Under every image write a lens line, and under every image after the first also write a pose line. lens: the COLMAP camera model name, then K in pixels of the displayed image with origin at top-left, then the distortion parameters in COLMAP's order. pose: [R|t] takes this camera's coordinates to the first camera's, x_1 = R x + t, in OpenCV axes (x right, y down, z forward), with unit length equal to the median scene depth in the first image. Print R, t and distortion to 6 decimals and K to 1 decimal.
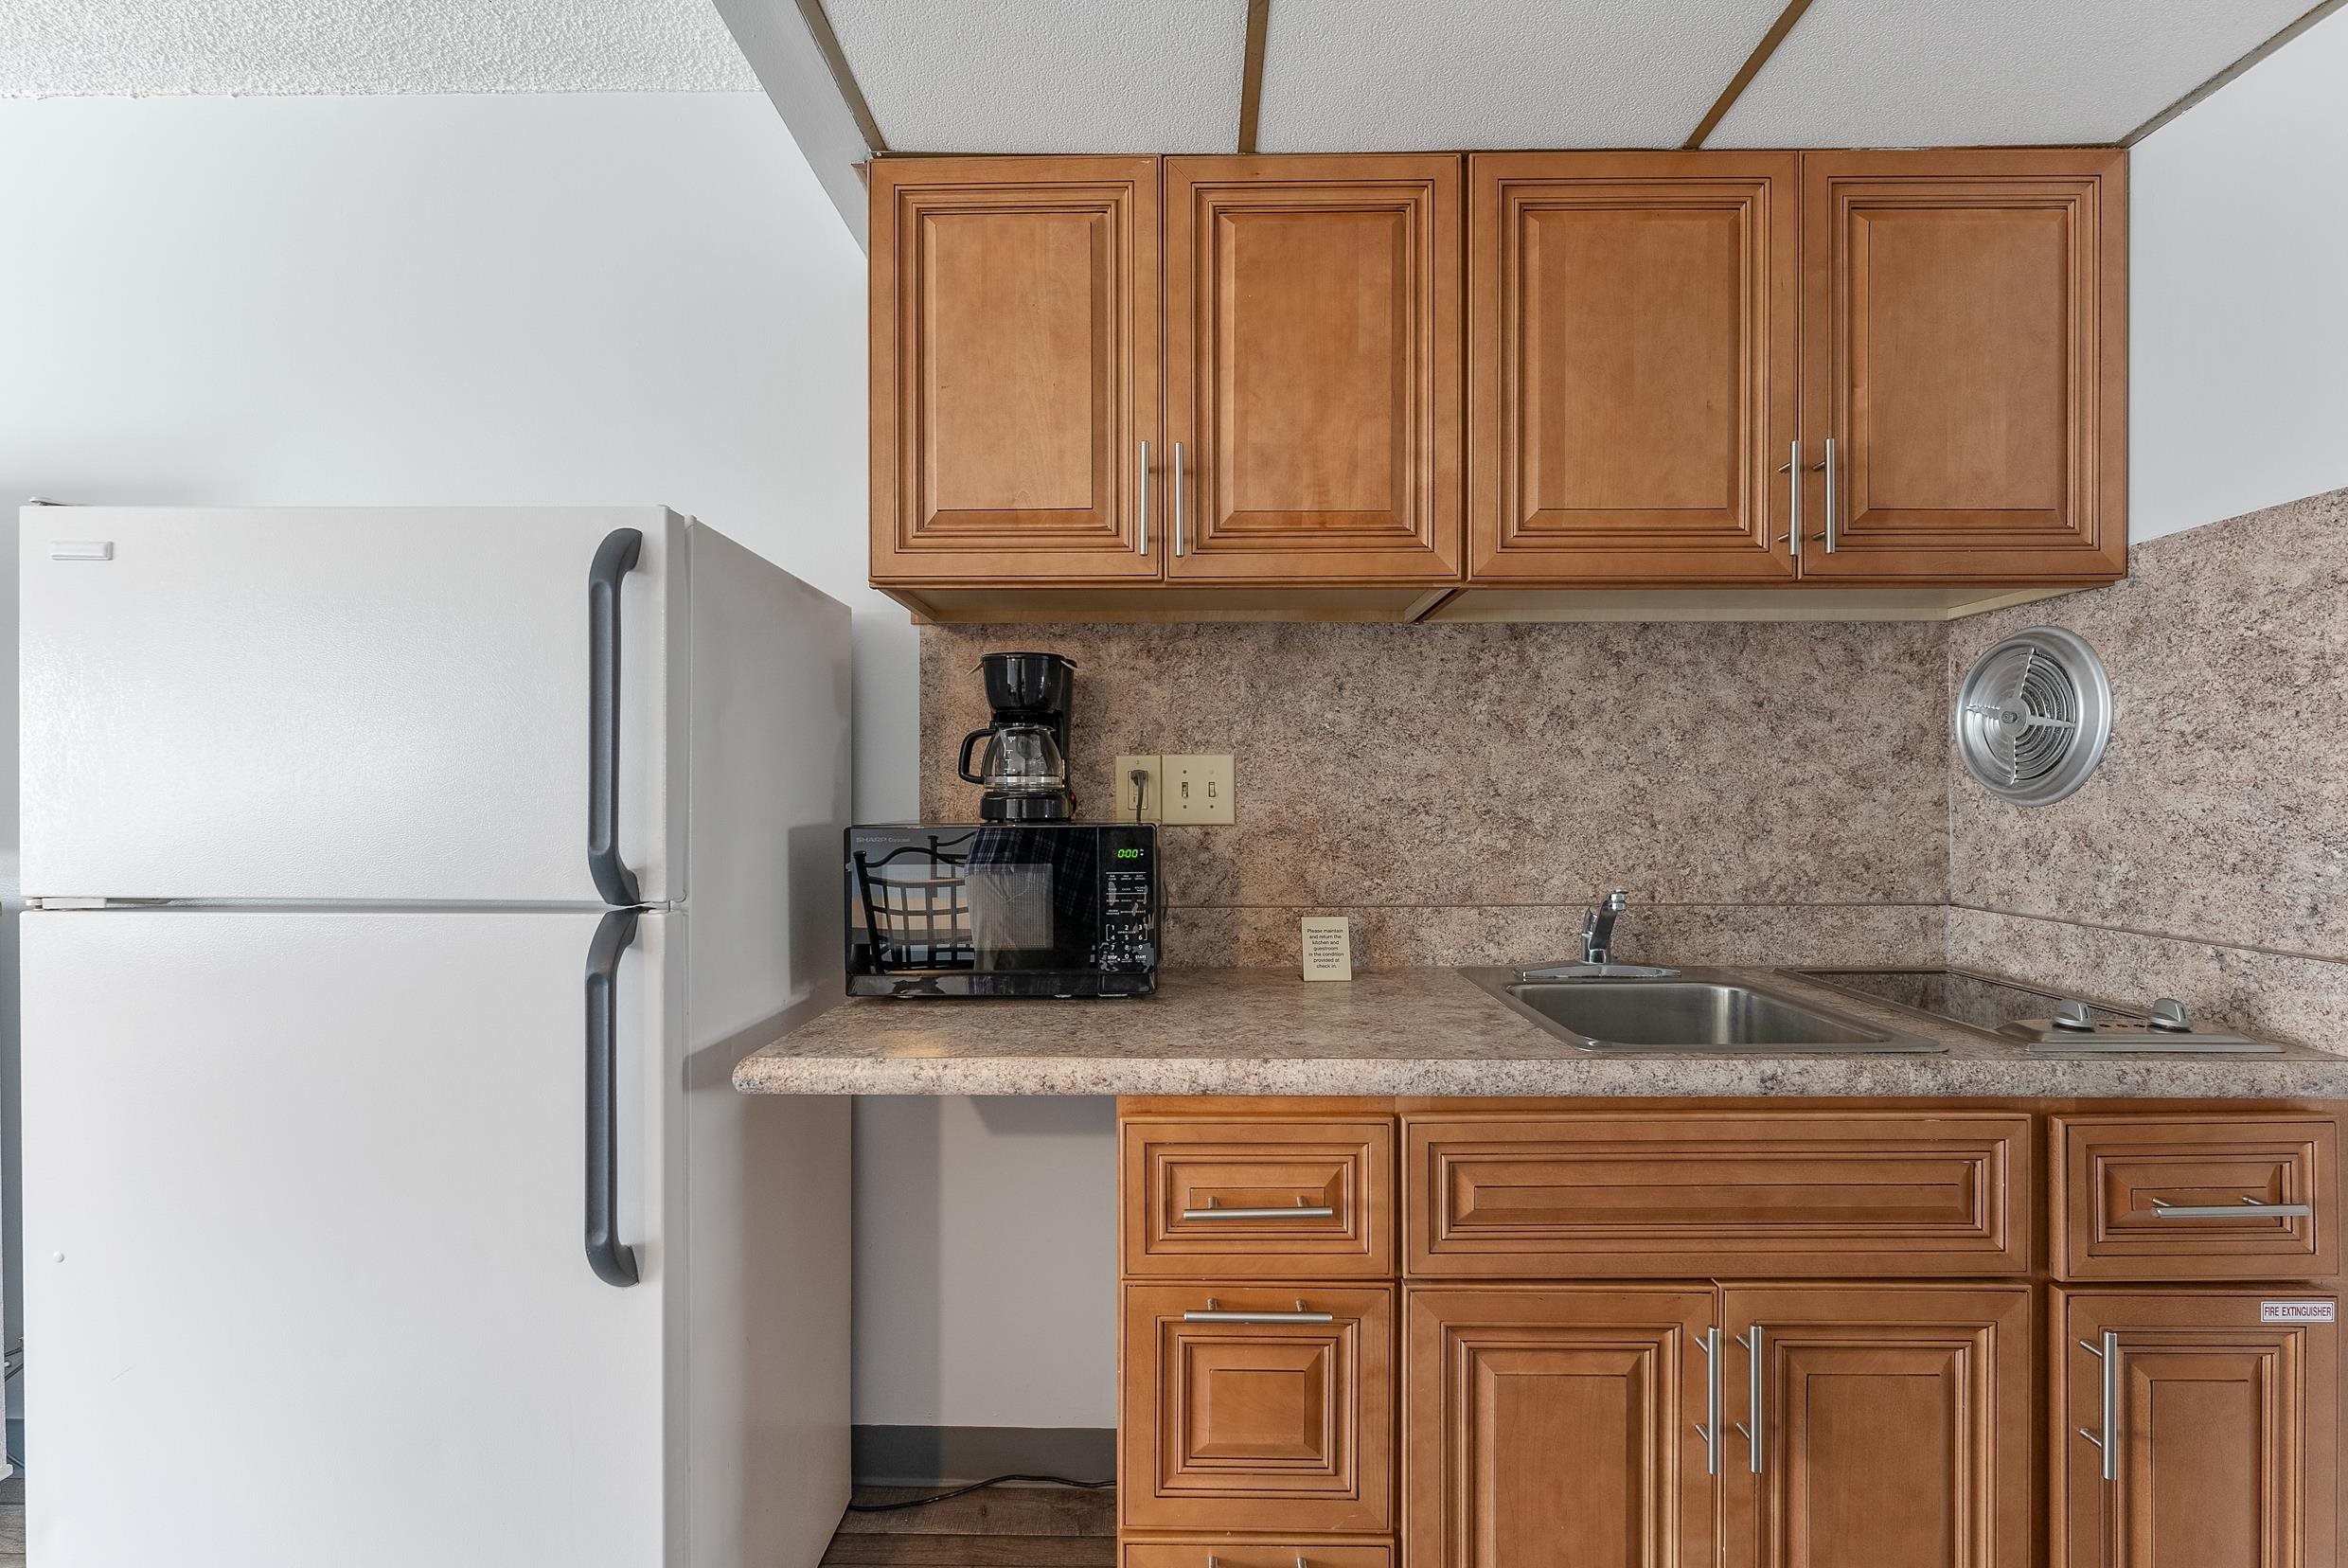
lens RADIAL K [[989.7, 0, 1184.1], [0, 989.7, 800.3], [0, 0, 1]] dist [-0.000763, -0.000179]
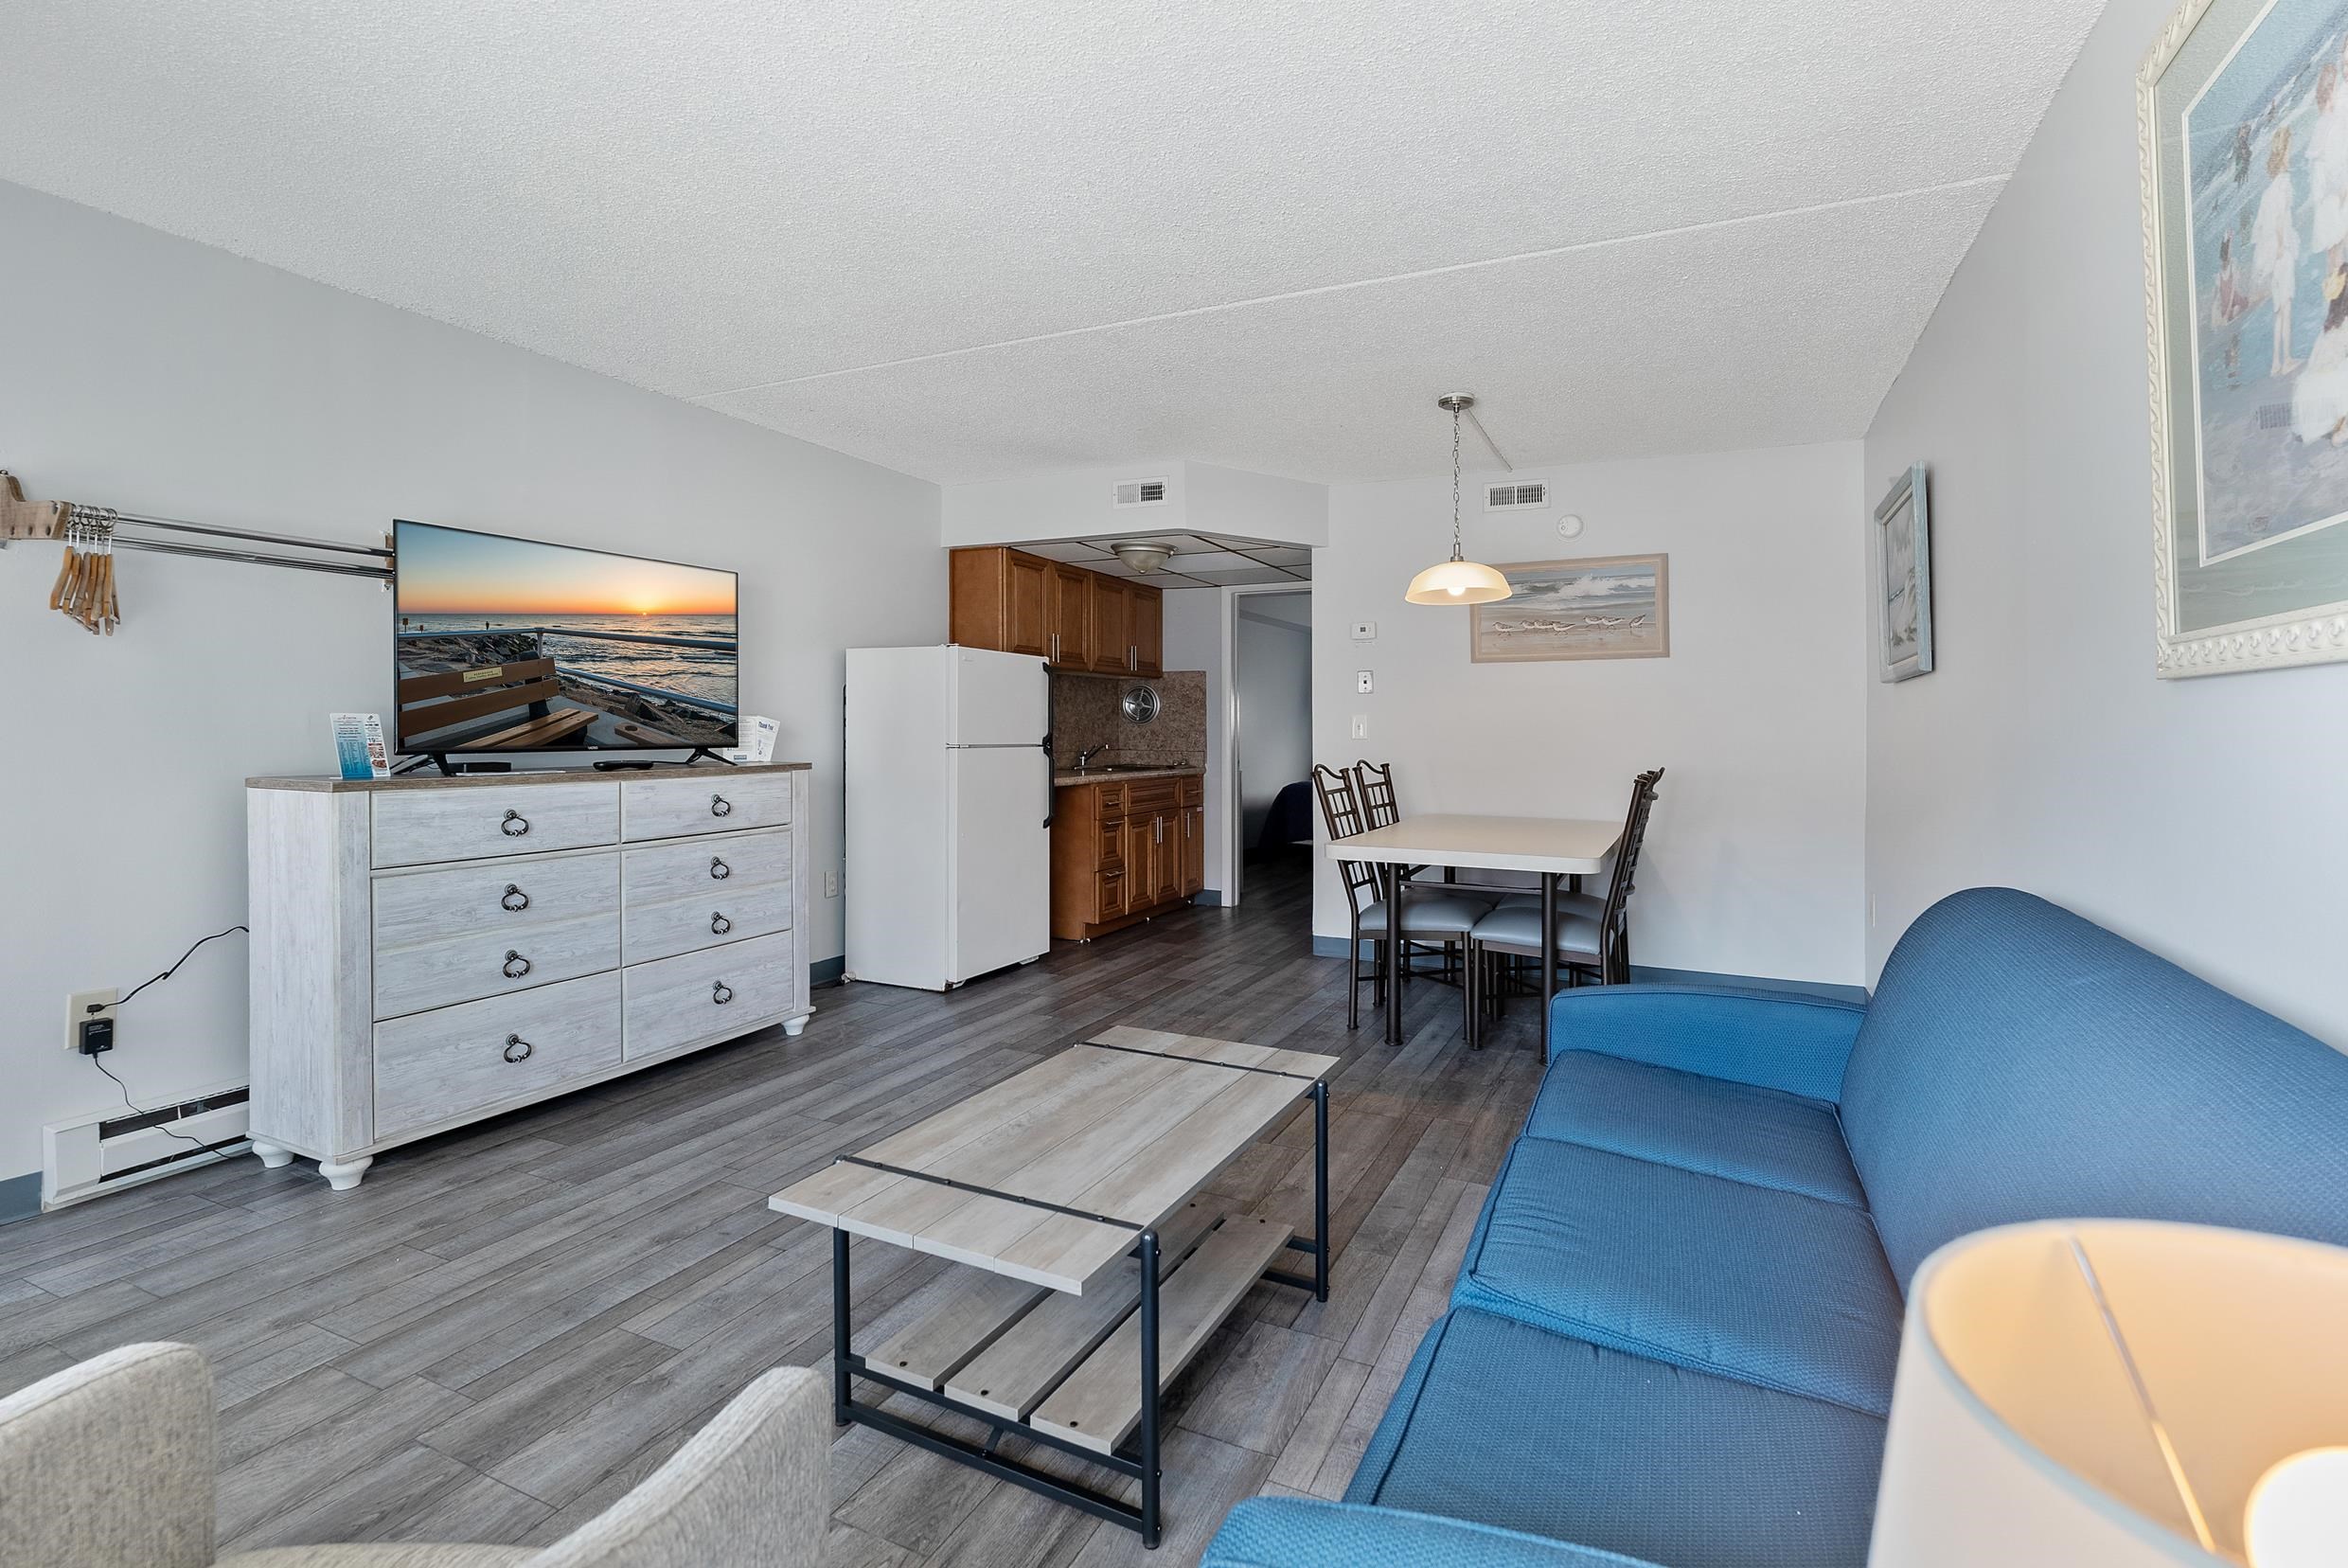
lens RADIAL K [[1045.8, 0, 1015.1], [0, 1045.8, 719.6], [0, 0, 1]] dist [-0.013919, 0.000127]
pose [[0.559240, 0.008294, 0.828964, -3.377035], [-0.005451, 0.999965, -0.006328, 0.012541], [-0.828988, -0.000980, 0.559266, -1.155955]]
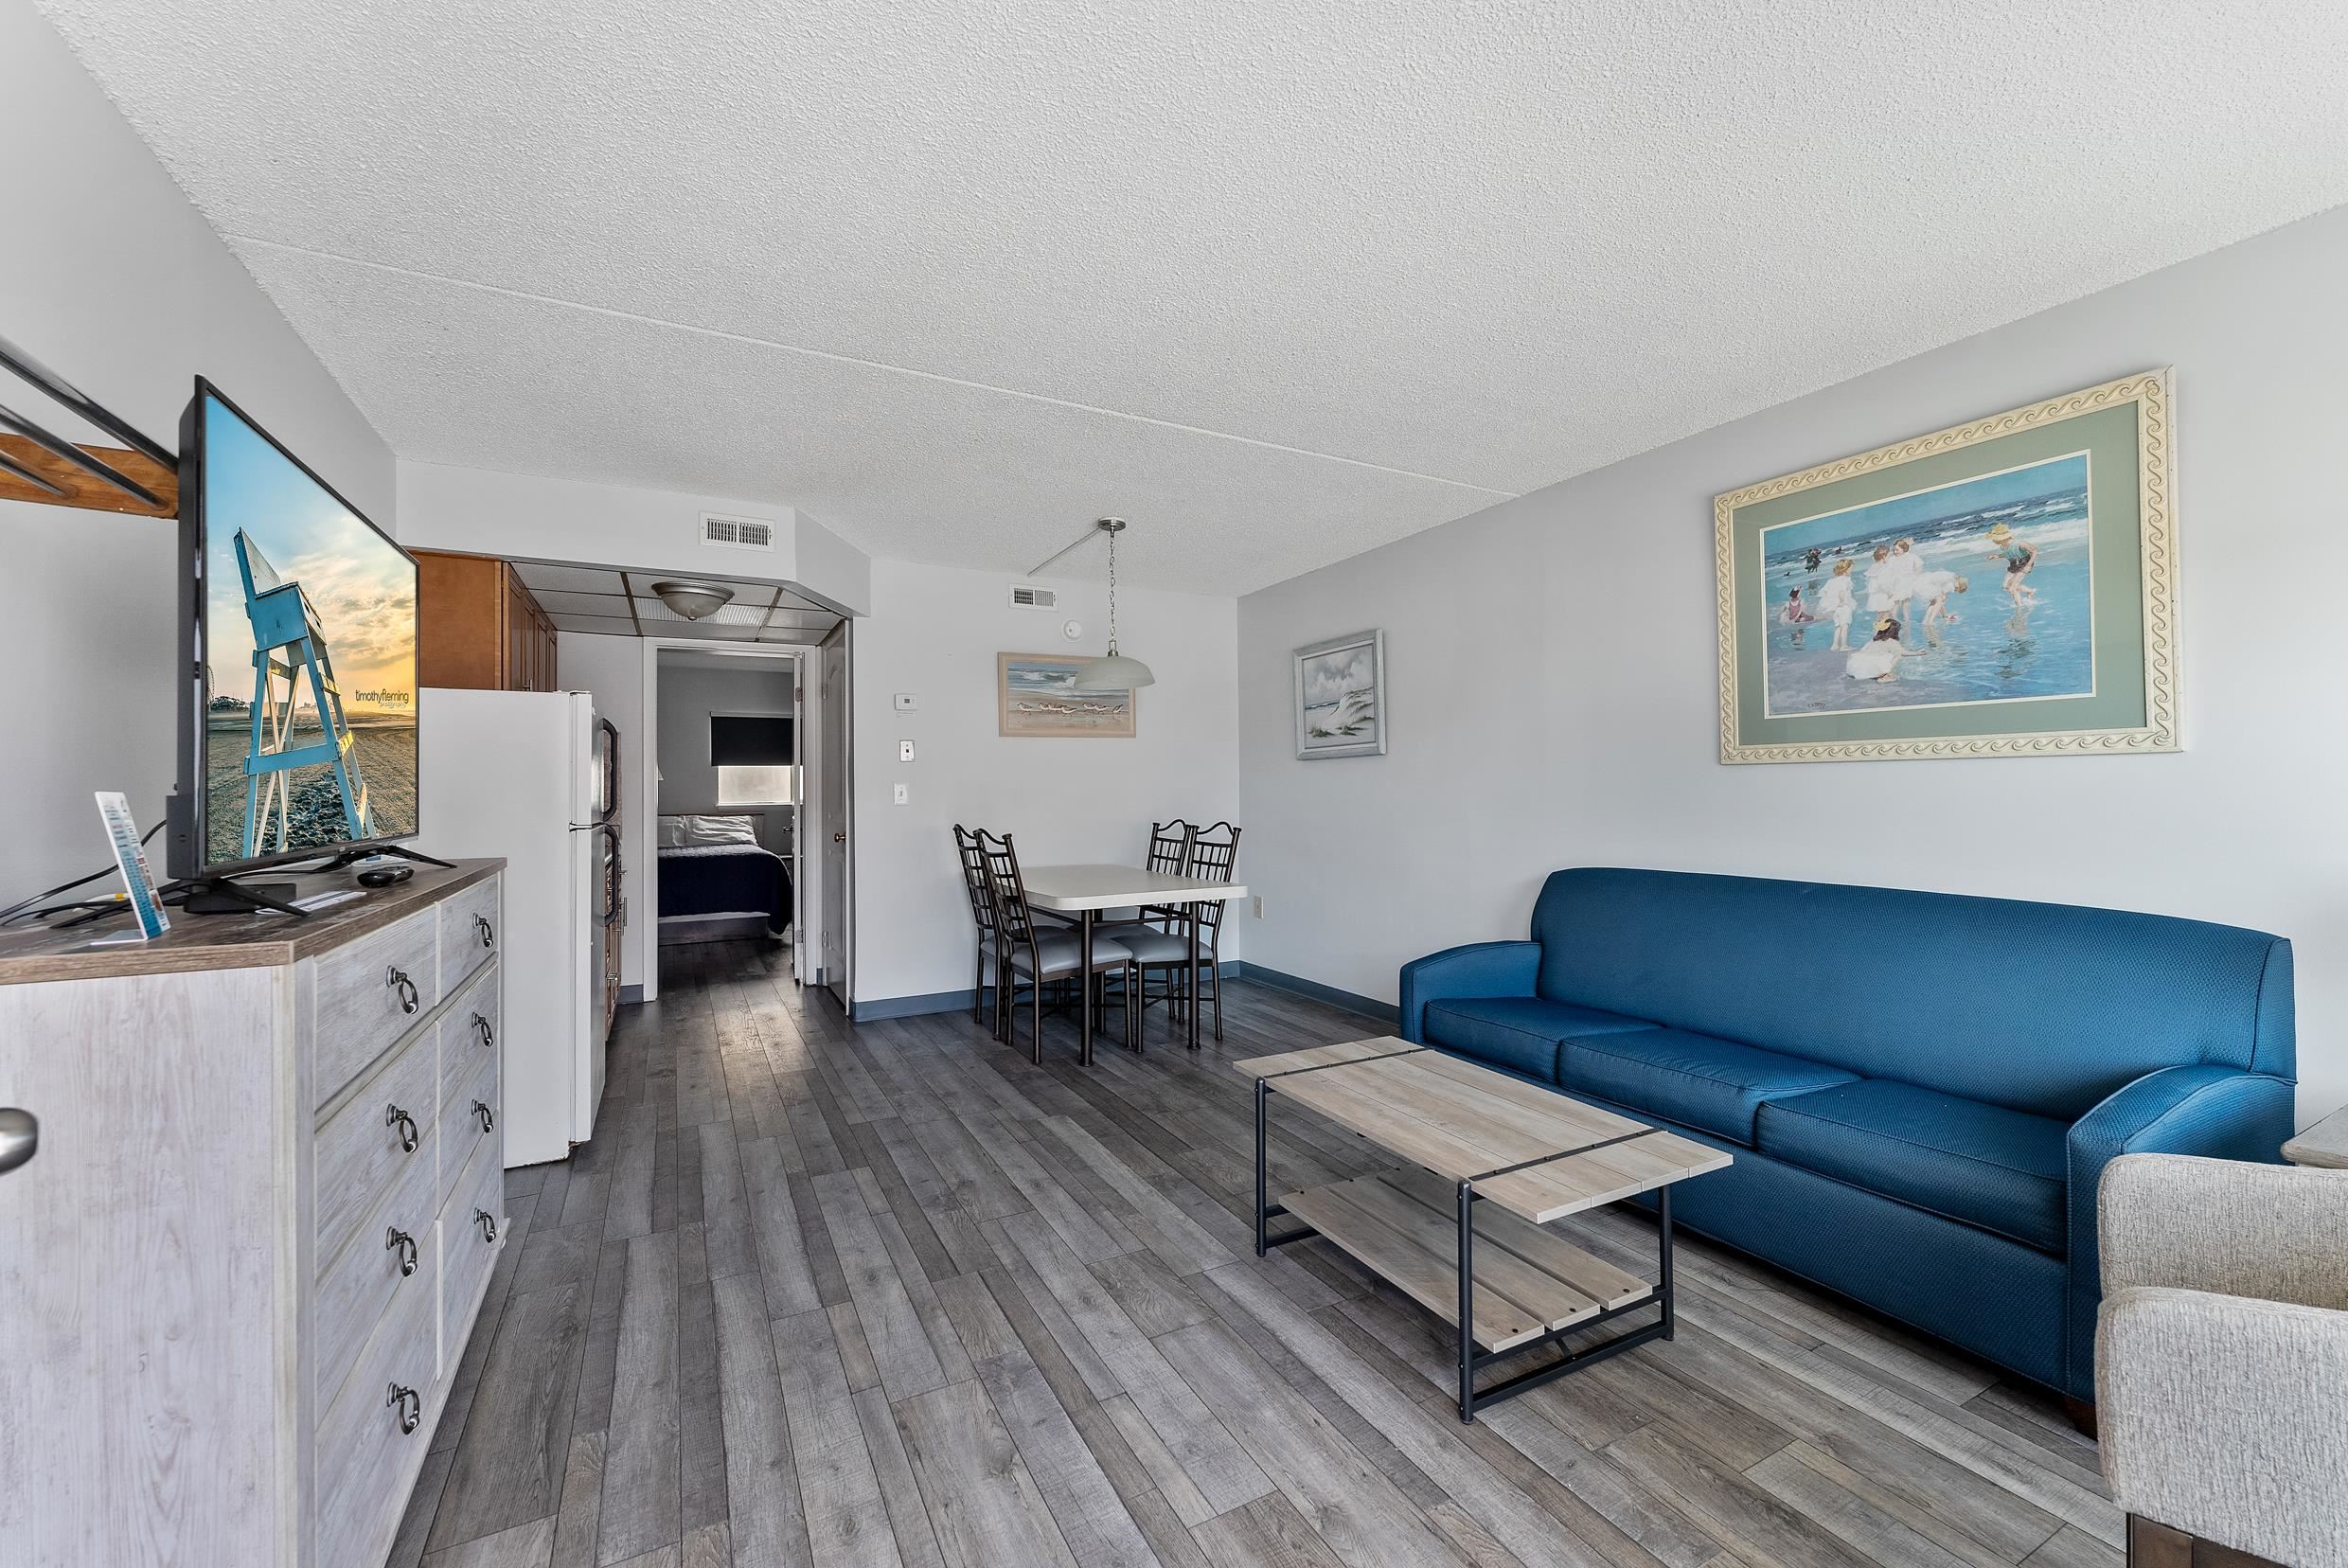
lens RADIAL K [[1074.3, 0, 1120.6], [0, 1074.3, 776.9], [0, 0, 1]] dist [-0.002981, -0.000320]
pose [[-0.389657, 0.014540, 0.920845, -3.587745], [0.011801, 0.999872, -0.010794, -0.000115], [-0.920884, 0.006661, -0.389779, 0.553554]]
